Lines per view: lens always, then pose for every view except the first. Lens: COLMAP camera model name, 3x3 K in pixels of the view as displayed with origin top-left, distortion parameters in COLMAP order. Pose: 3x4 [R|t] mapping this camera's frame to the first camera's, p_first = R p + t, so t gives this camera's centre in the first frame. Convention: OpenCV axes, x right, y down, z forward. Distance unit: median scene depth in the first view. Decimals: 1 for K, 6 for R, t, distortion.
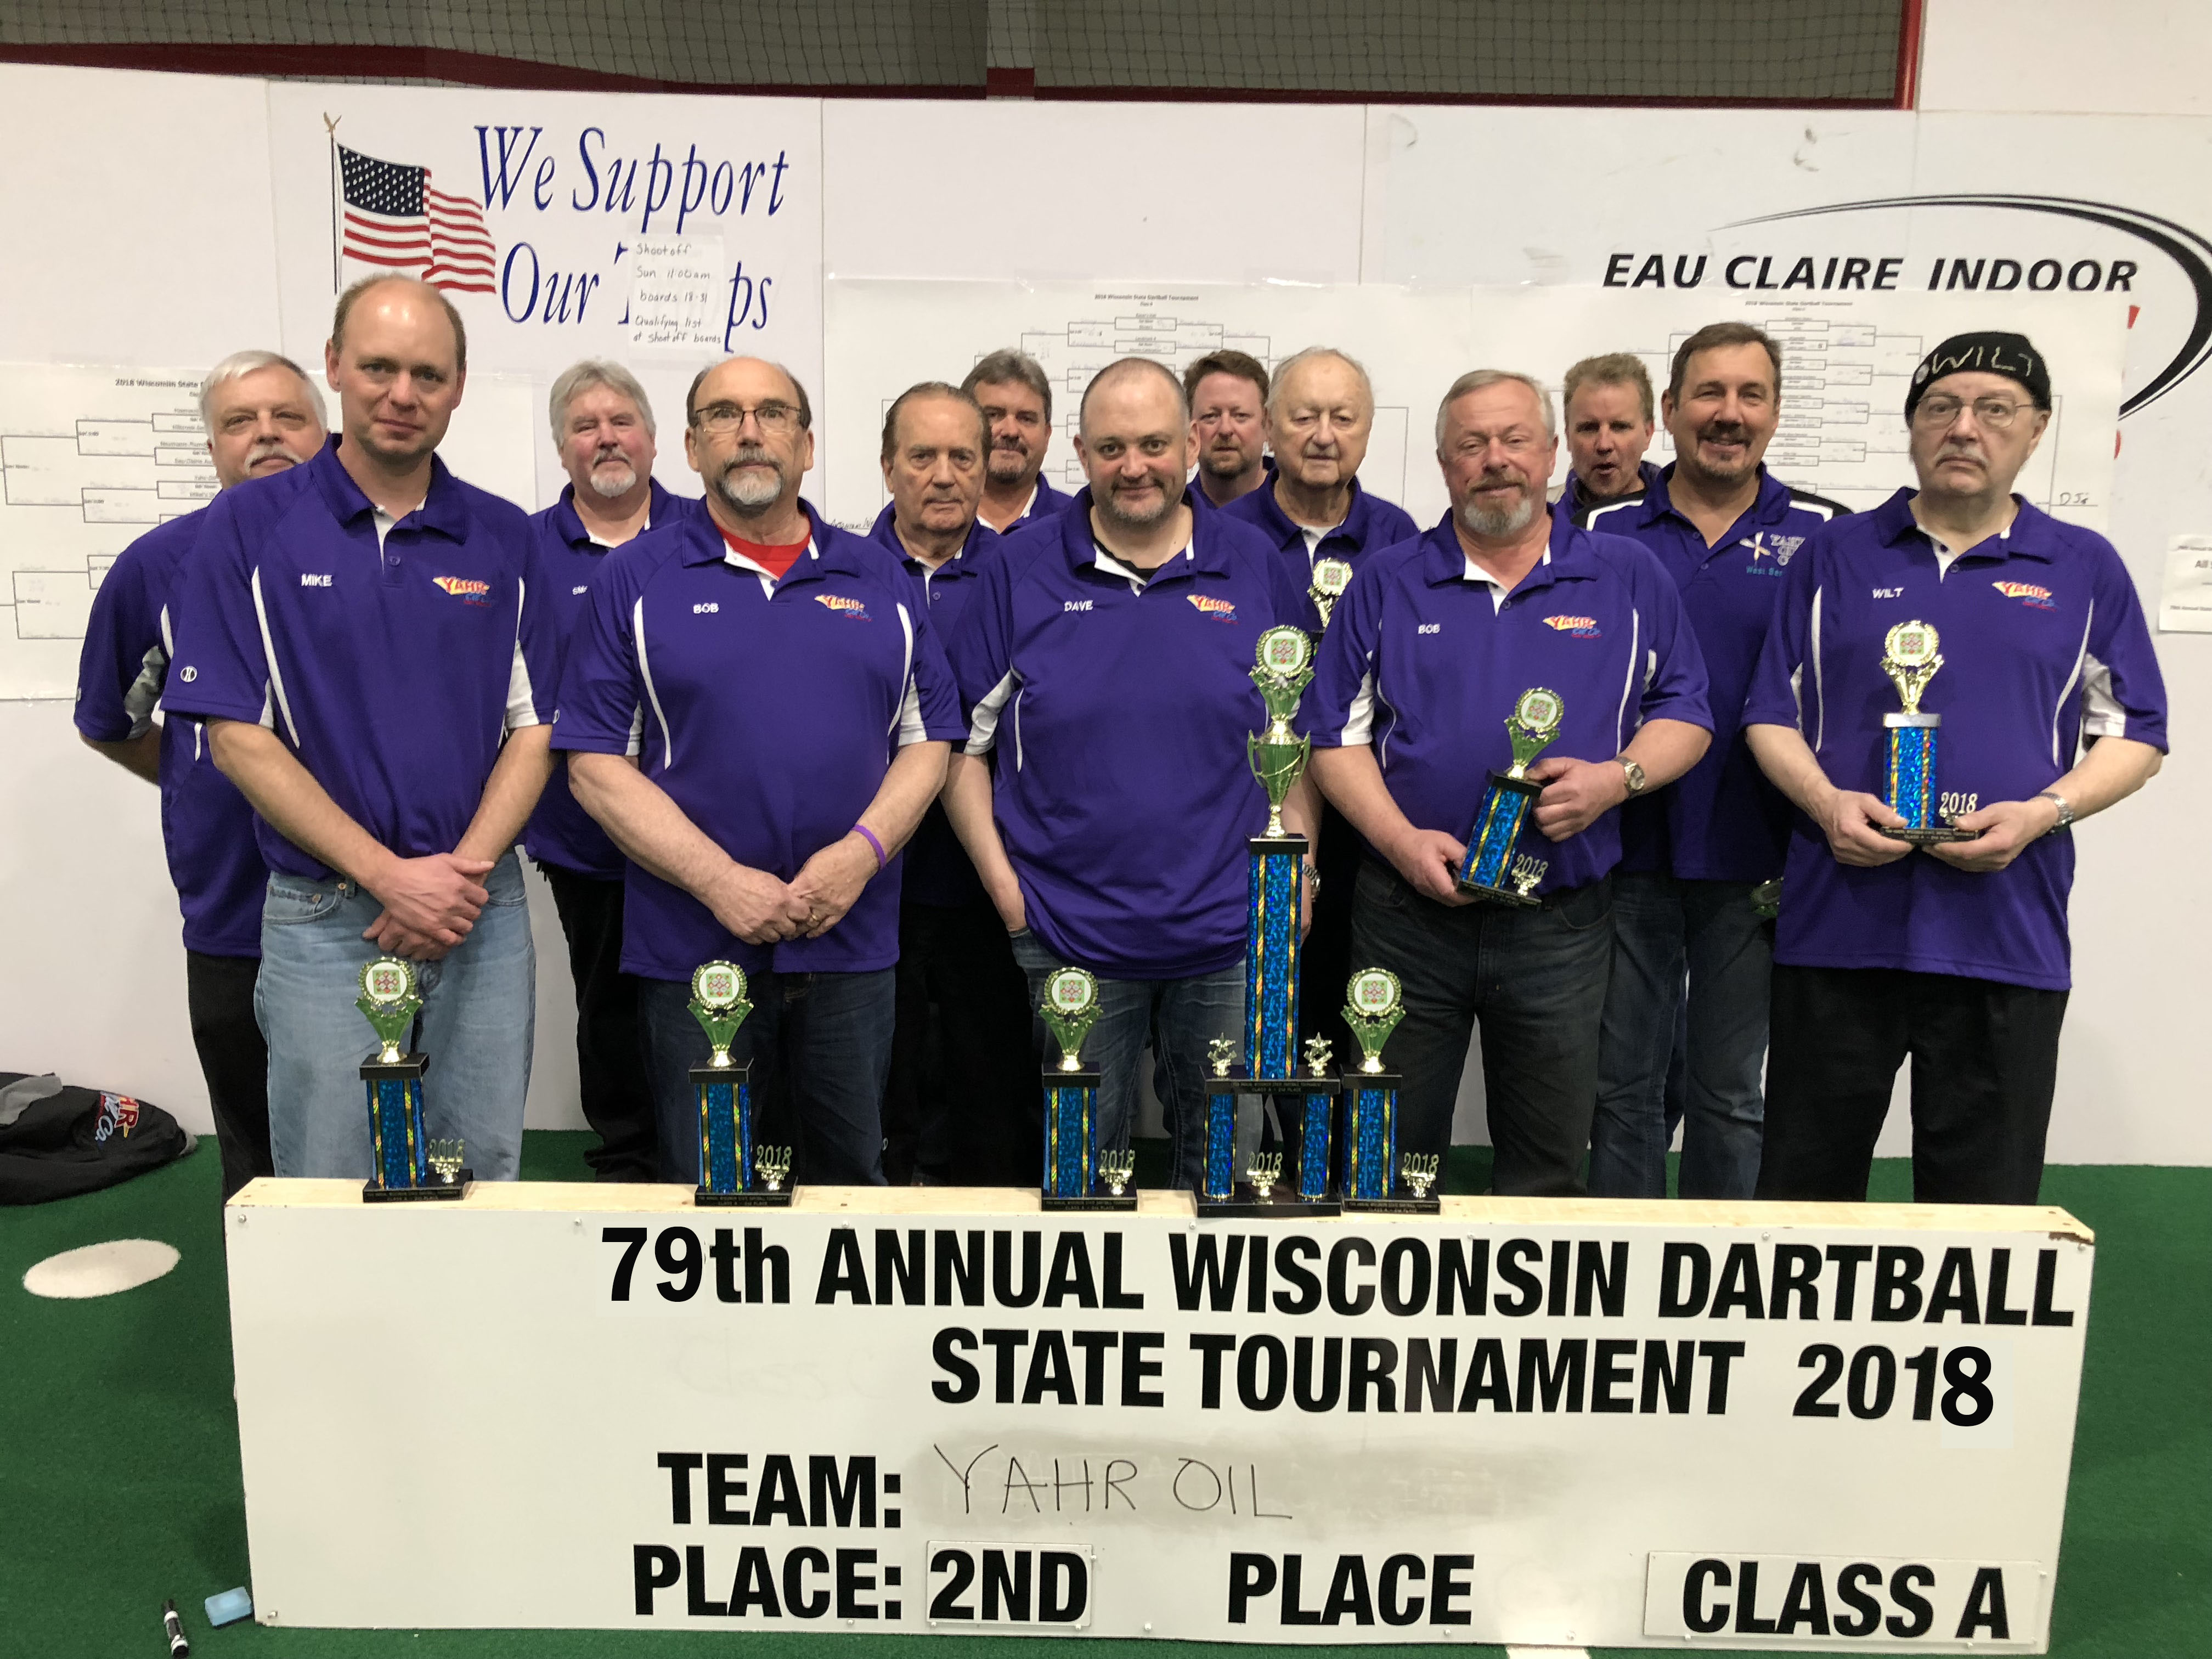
lens RADIAL K [[1796.4, 0, 1102.6], [0, 1796.4, 831.5], [0, 0, 1]] dist [0.000536, 0.020730]
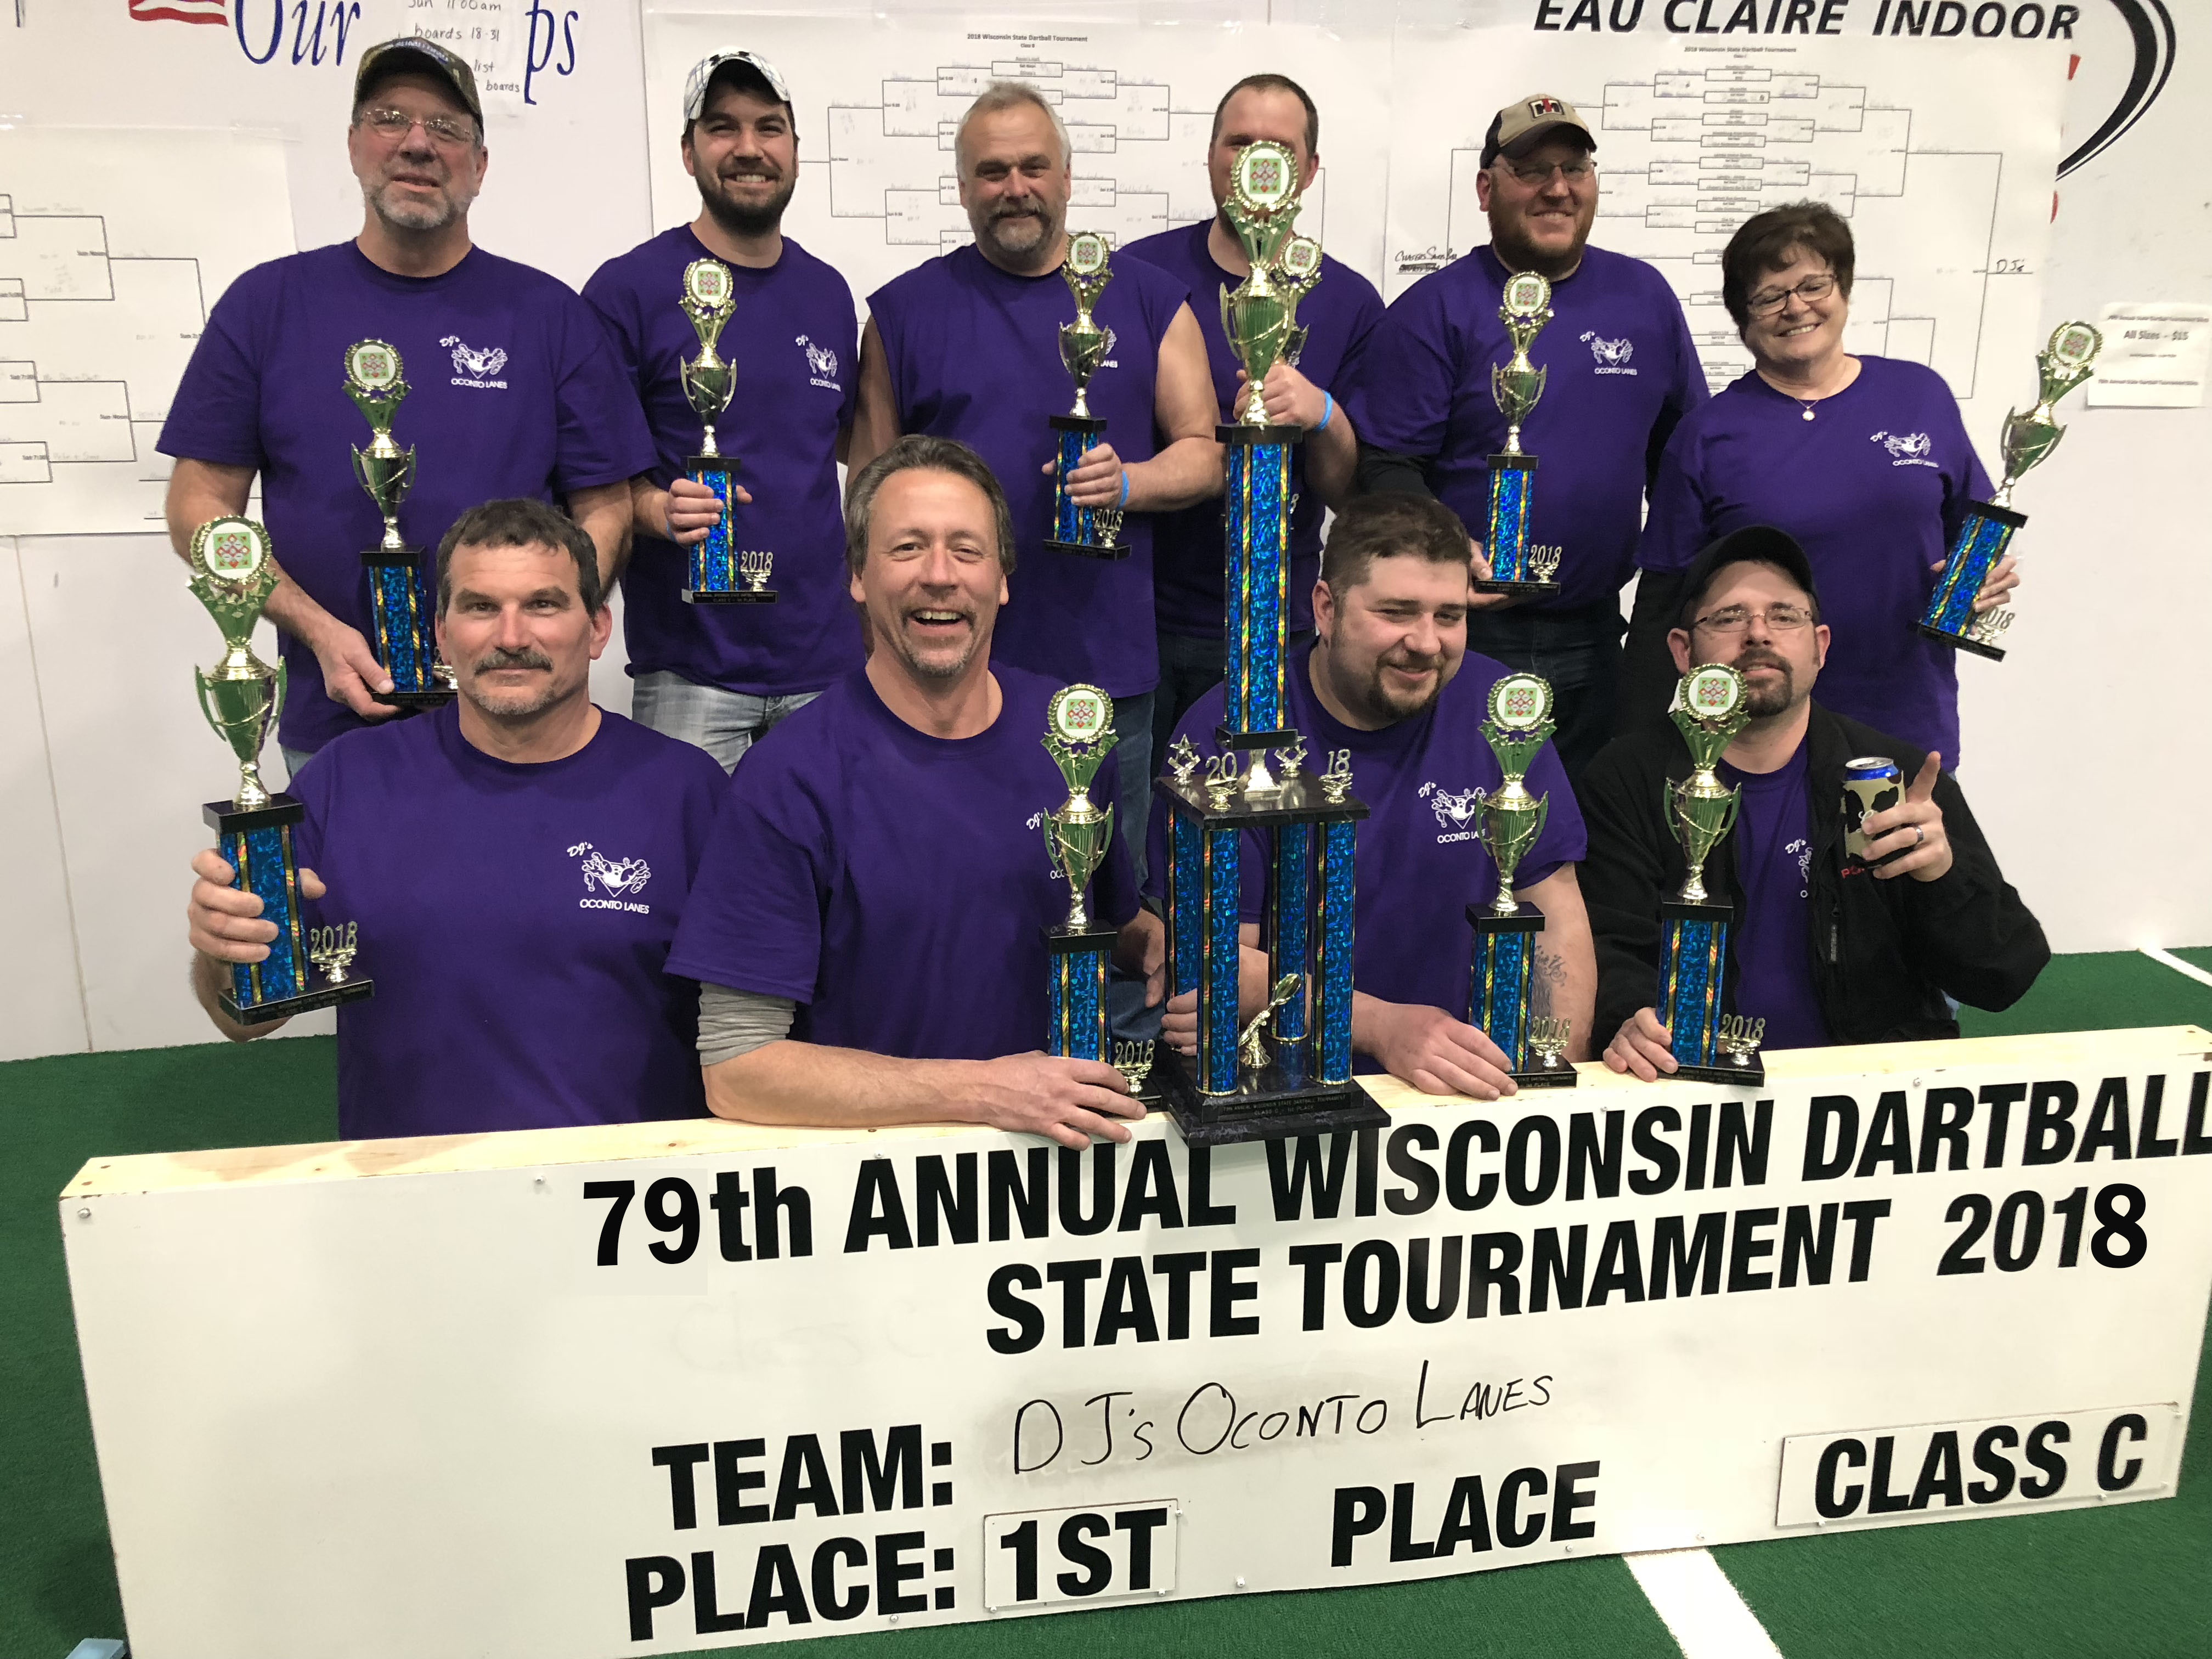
lens RADIAL K [[1883.6, 0, 1122.5], [0, 1883.6, 816.1], [0, 0, 1]] dist [0.004025, 0.020641]
pose [[0.986974, -0.055263, 0.151092, -0.150911], [0.043546, 0.995860, 0.079790, 0.002359], [-0.154876, -0.072171, 0.985294, 0.148331]]
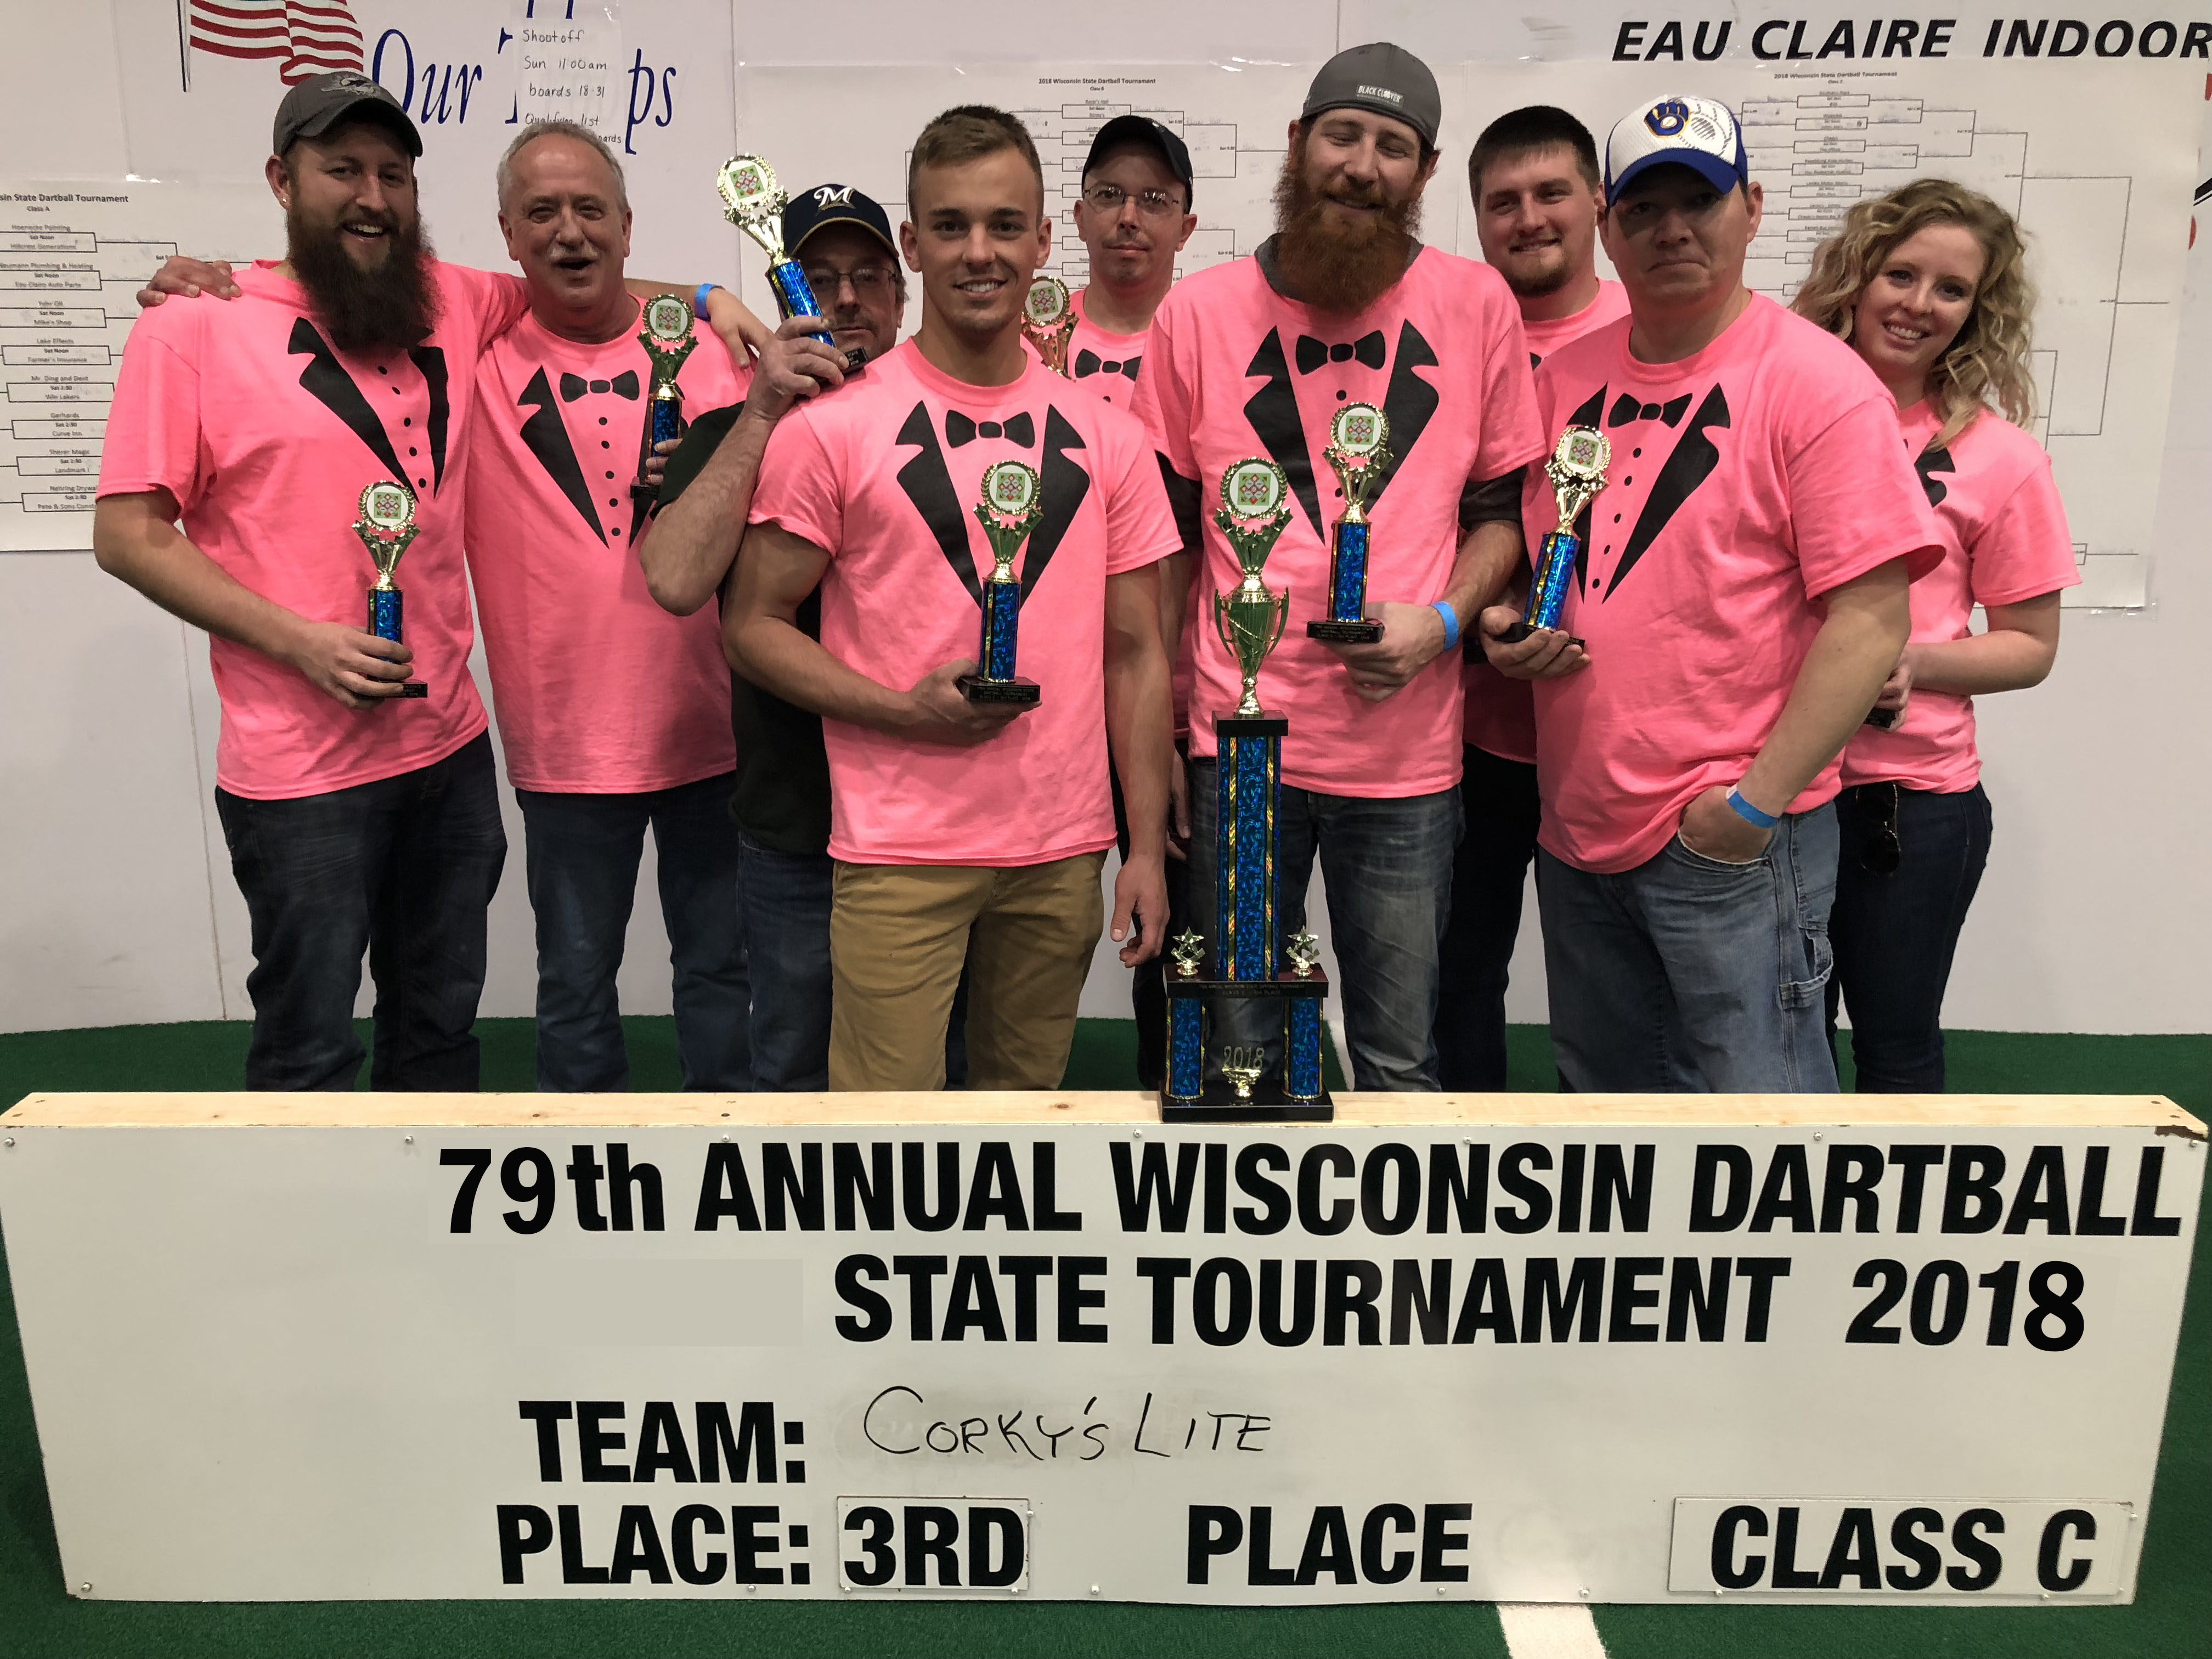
lens RADIAL K [[1788.6, 0, 1083.6], [0, 1788.6, 822.2], [0, 0, 1]] dist [0.006777, 0.009329]
pose [[0.999868, -0.014800, -0.006650, 0.031773], [0.015199, 0.997801, 0.064519, 0.018455], [0.005681, -0.064612, 0.997894, 0.166467]]
